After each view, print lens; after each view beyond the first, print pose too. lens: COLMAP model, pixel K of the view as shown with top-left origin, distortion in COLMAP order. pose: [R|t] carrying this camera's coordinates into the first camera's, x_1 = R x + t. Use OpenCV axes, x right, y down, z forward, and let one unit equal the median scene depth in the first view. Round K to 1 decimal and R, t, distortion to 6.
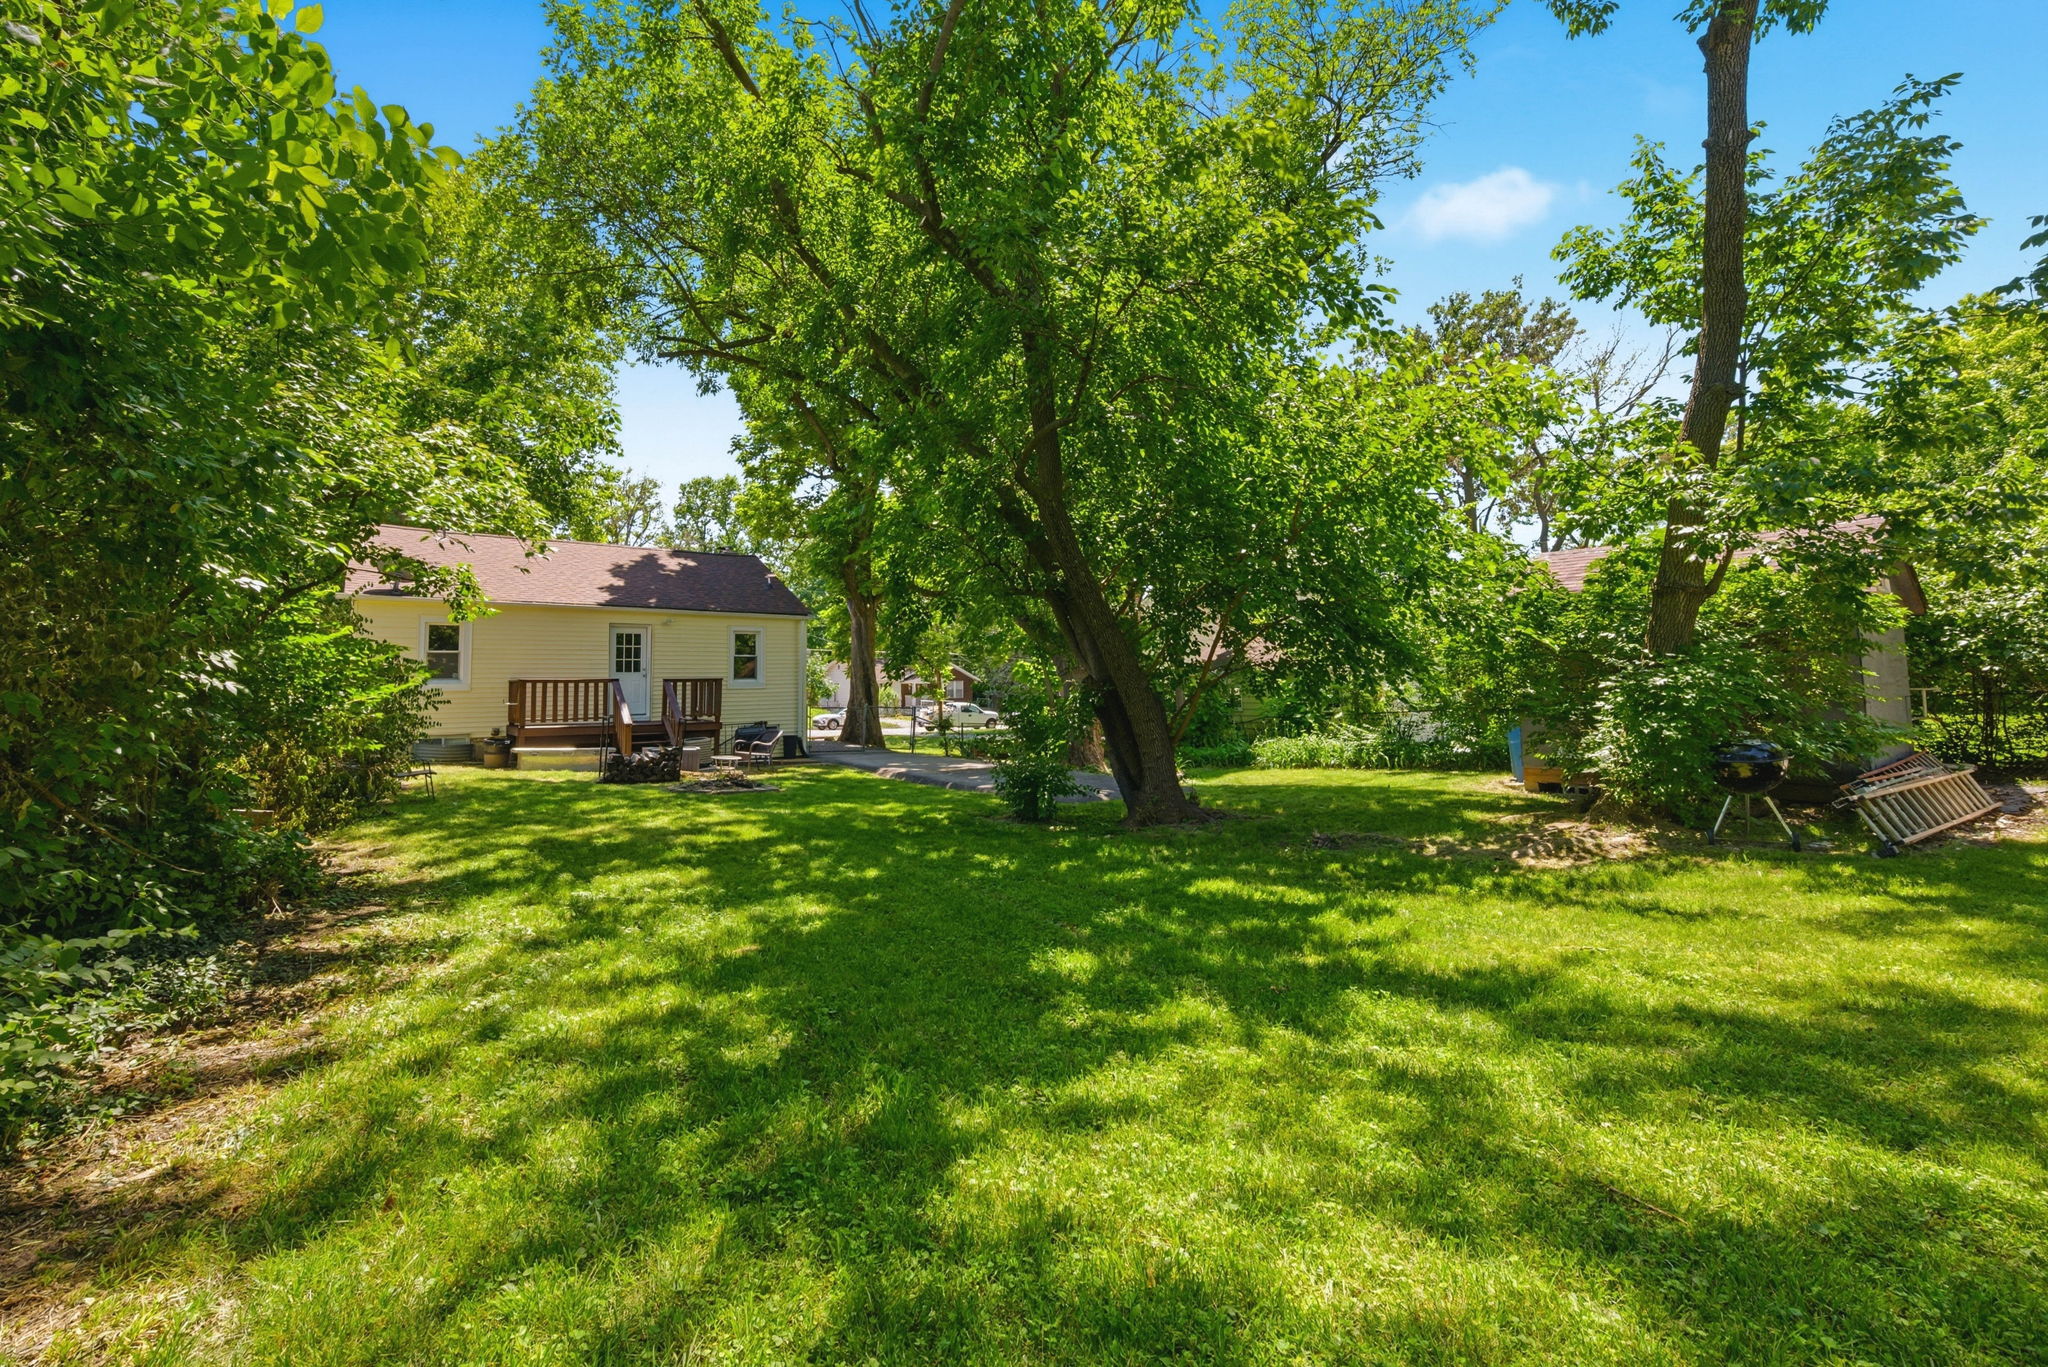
lens RADIAL K [[818.0, 0, 1023.3], [0, 818.0, 678.7], [0, 0, 1]] dist [-0.001234, -0.000111]
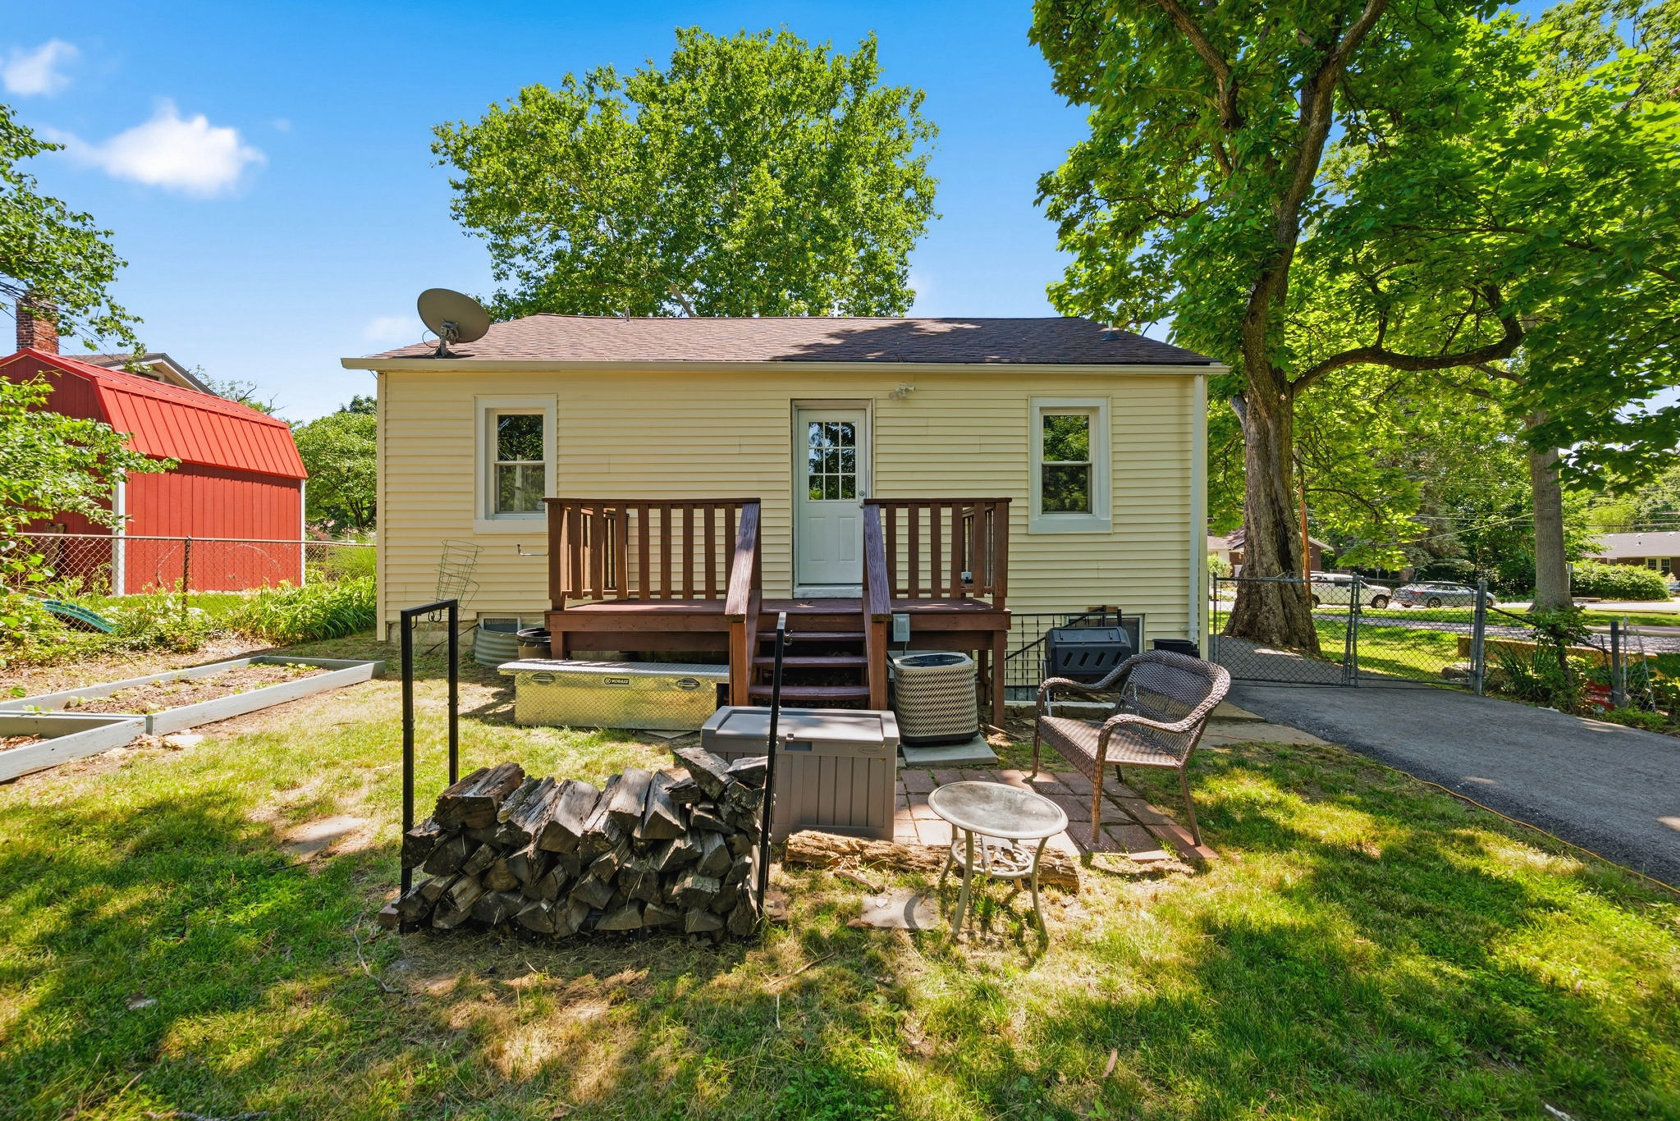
lens RADIAL K [[671.0, 0, 837.1], [0, 671.0, 554.2], [0, 0, 1]] dist [-0.001234, -0.000111]
pose [[0.802584, 0.001692, -0.596537, -0.231805], [0.001081, 0.999990, 0.004291, 0.023221], [0.596538, -0.004088, 0.802574, 0.660759]]
